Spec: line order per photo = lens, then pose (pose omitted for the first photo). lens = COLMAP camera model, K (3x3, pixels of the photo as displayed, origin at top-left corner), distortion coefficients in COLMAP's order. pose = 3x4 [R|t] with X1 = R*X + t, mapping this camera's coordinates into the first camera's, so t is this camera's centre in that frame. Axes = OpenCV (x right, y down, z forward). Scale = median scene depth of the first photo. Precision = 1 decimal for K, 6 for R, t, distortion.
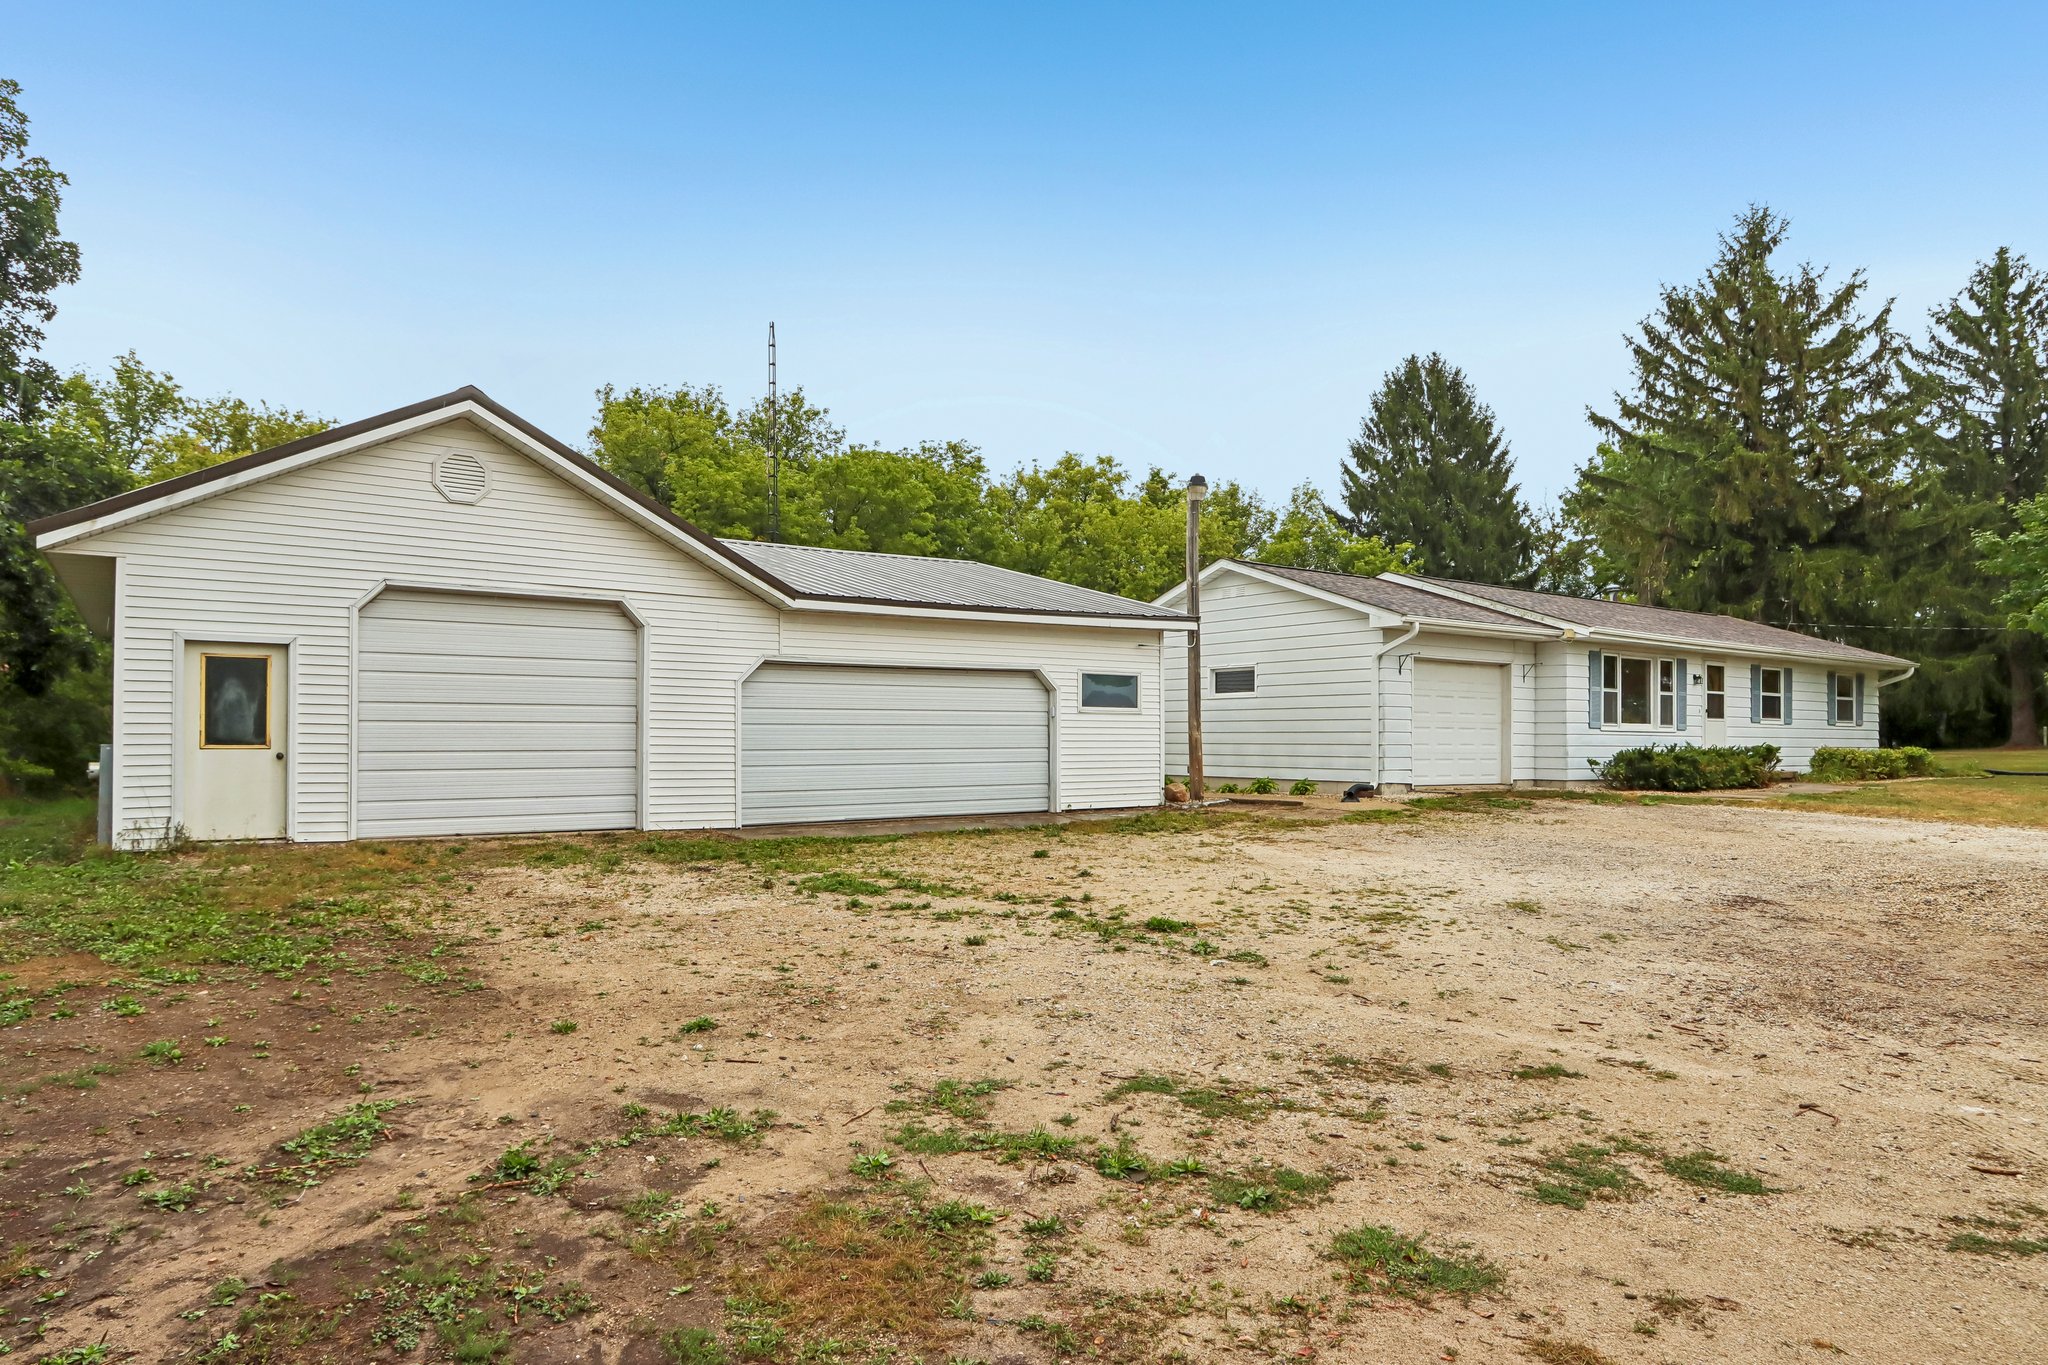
lens RADIAL K [[1248.2, 0, 1033.8], [0, 1248.2, 732.6], [0, 0, 1]] dist [-0.012063, 0.003965]
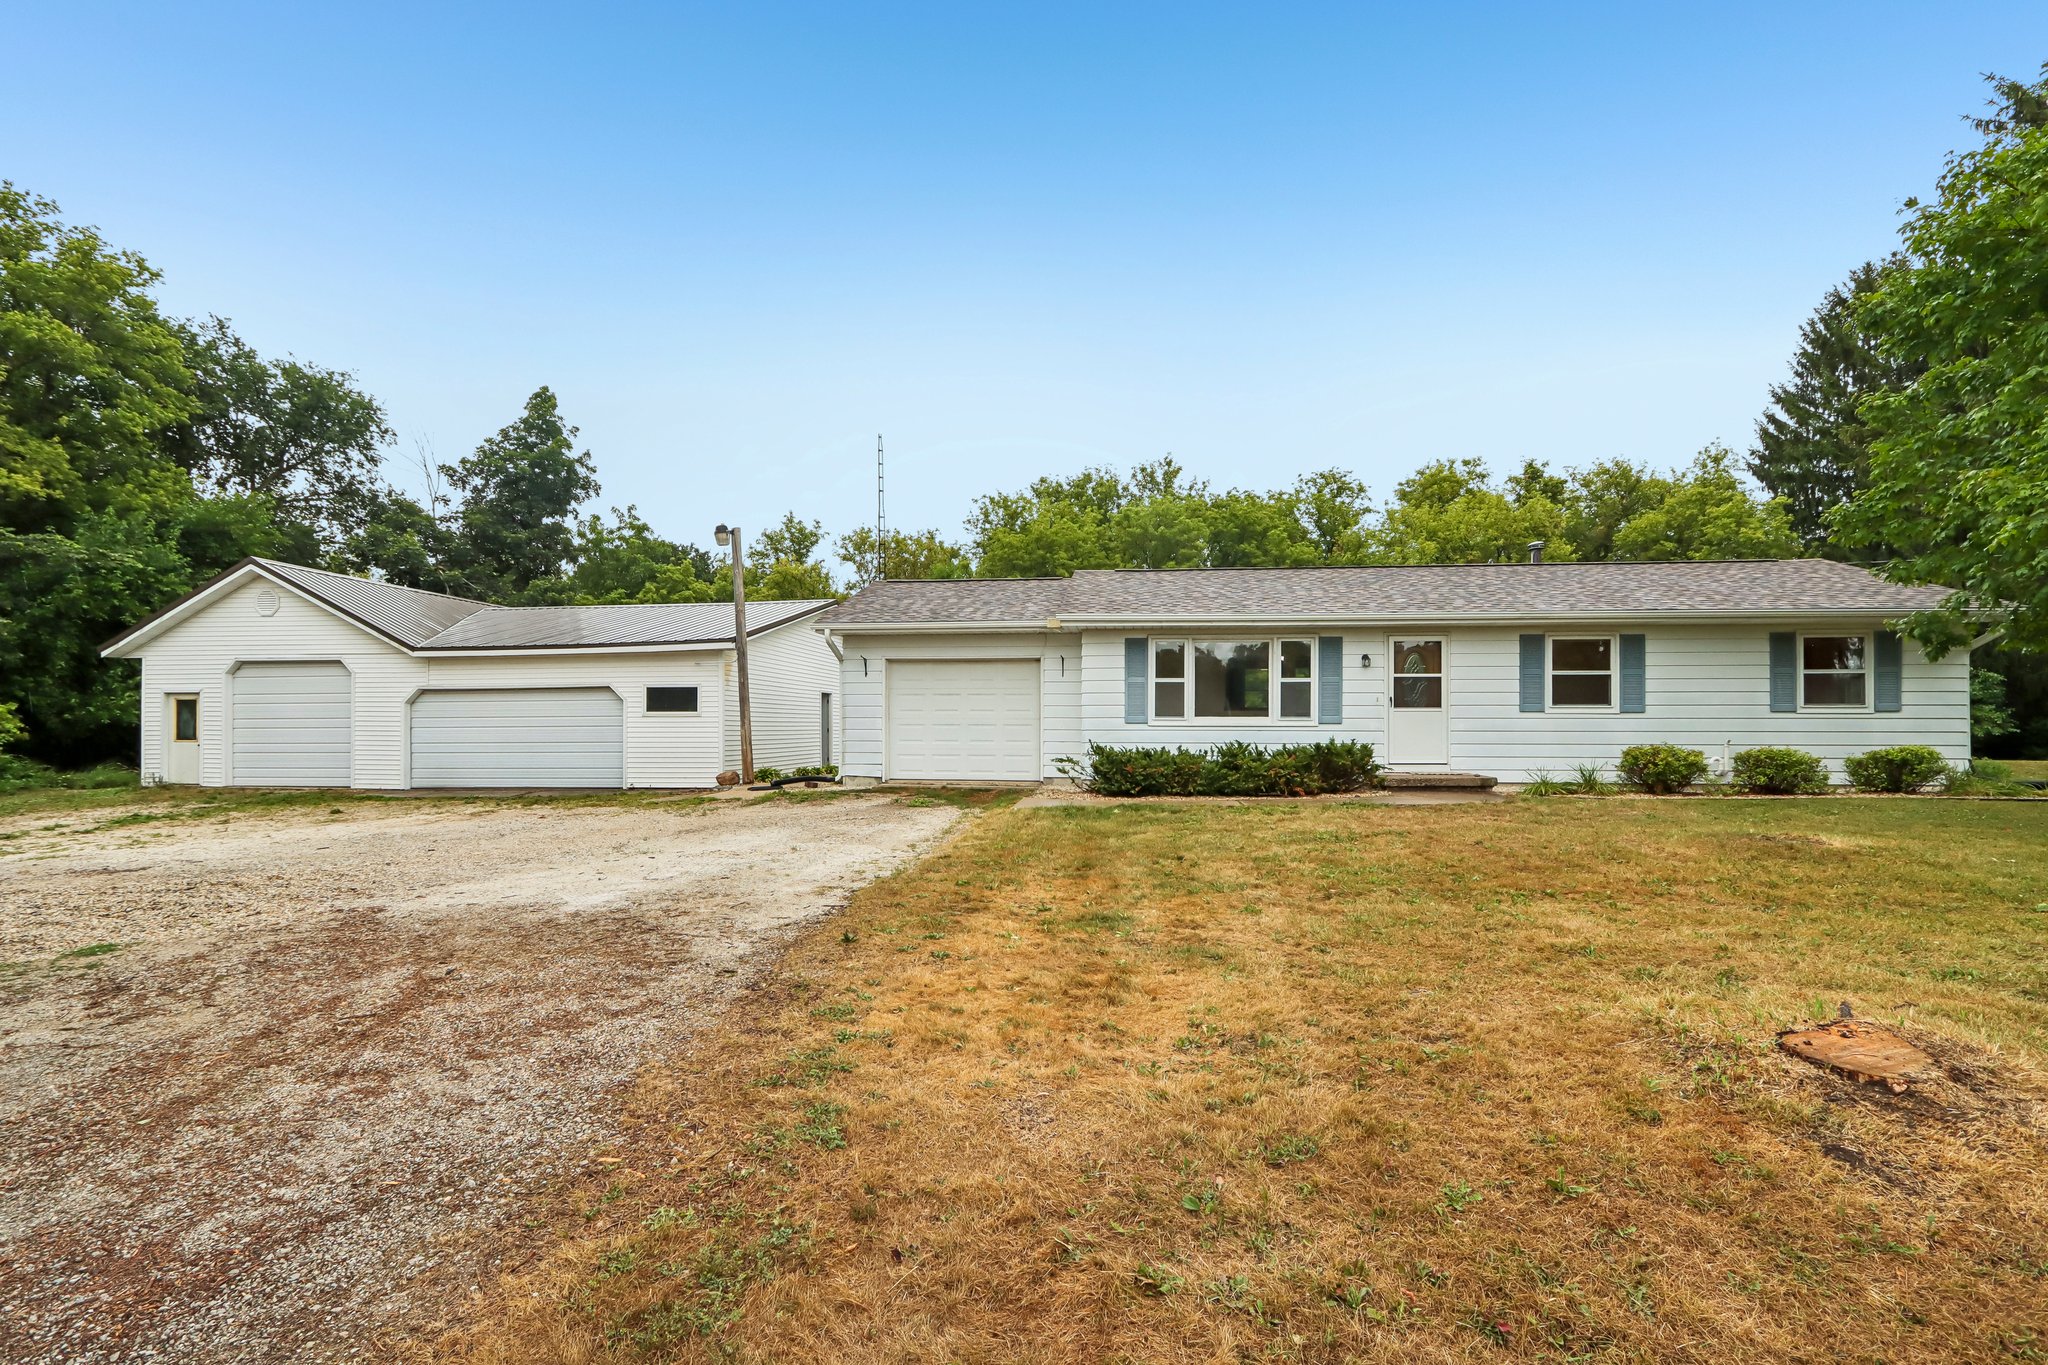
lens RADIAL K [[955.3, 0, 1020.1], [0, 955.3, 717.6], [0, 0, 1]] dist [-0.011298, 0.000974]
pose [[0.734380, -0.010823, -0.678652, 0.949307], [0.007843, 0.999941, -0.007460, -0.003260], [0.678693, 0.000156, 0.734422, 0.472446]]
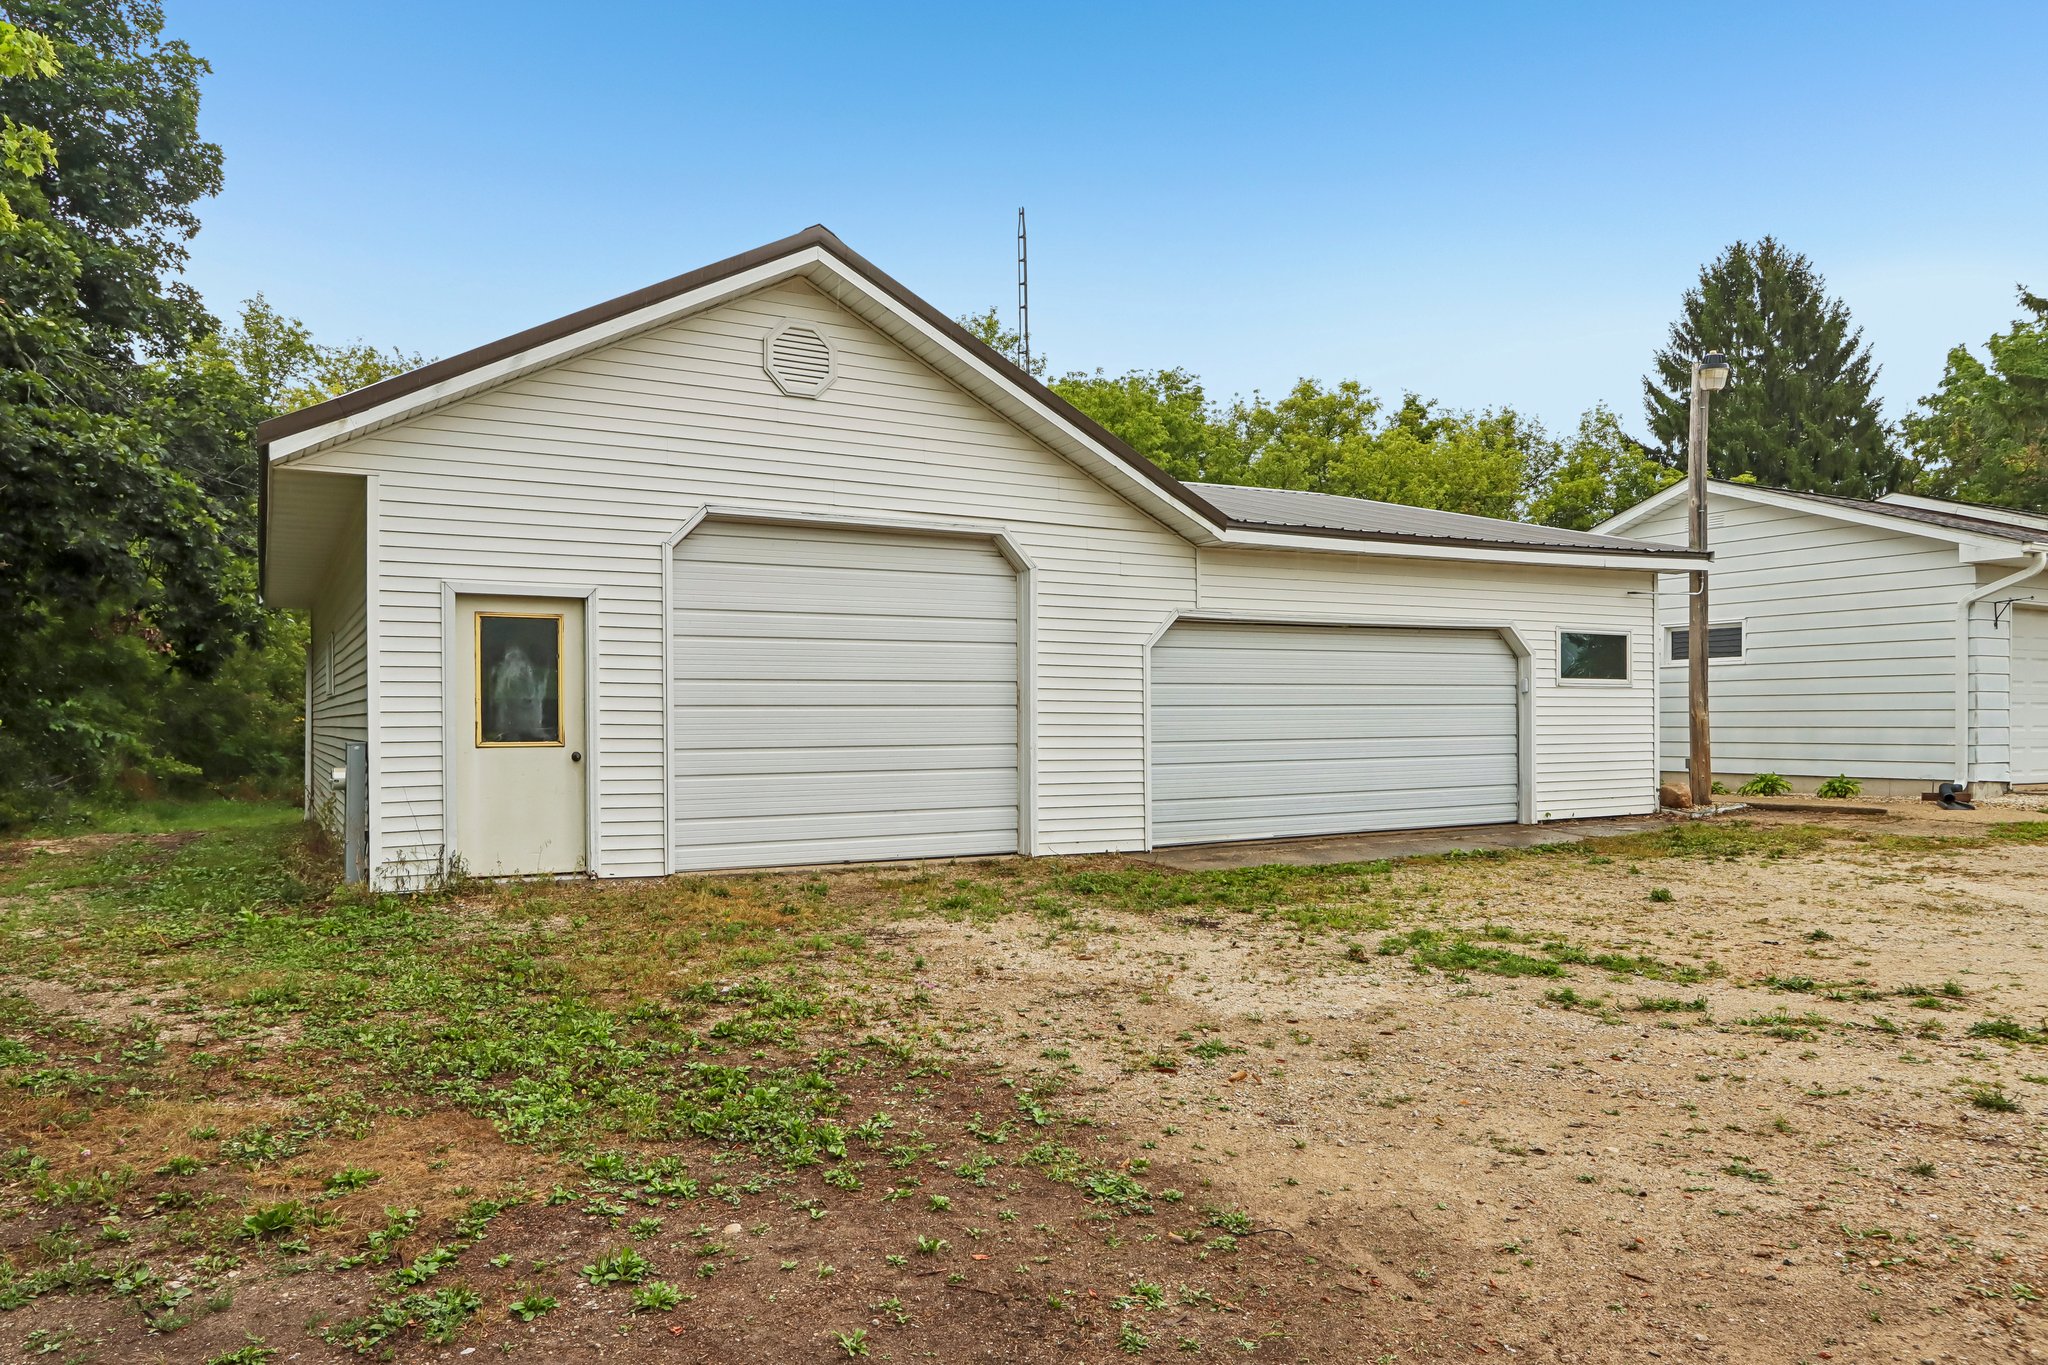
lens RADIAL K [[1389.8, 0, 1028.5], [0, 1389.8, 753.3], [0, 0, 1]] dist [-0.007635, -0.000462]
pose [[0.993896, -0.005661, -0.110174, -0.164624], [0.008645, 0.999608, 0.026626, -0.001188], [0.109981, -0.027416, 0.993556, 0.151029]]
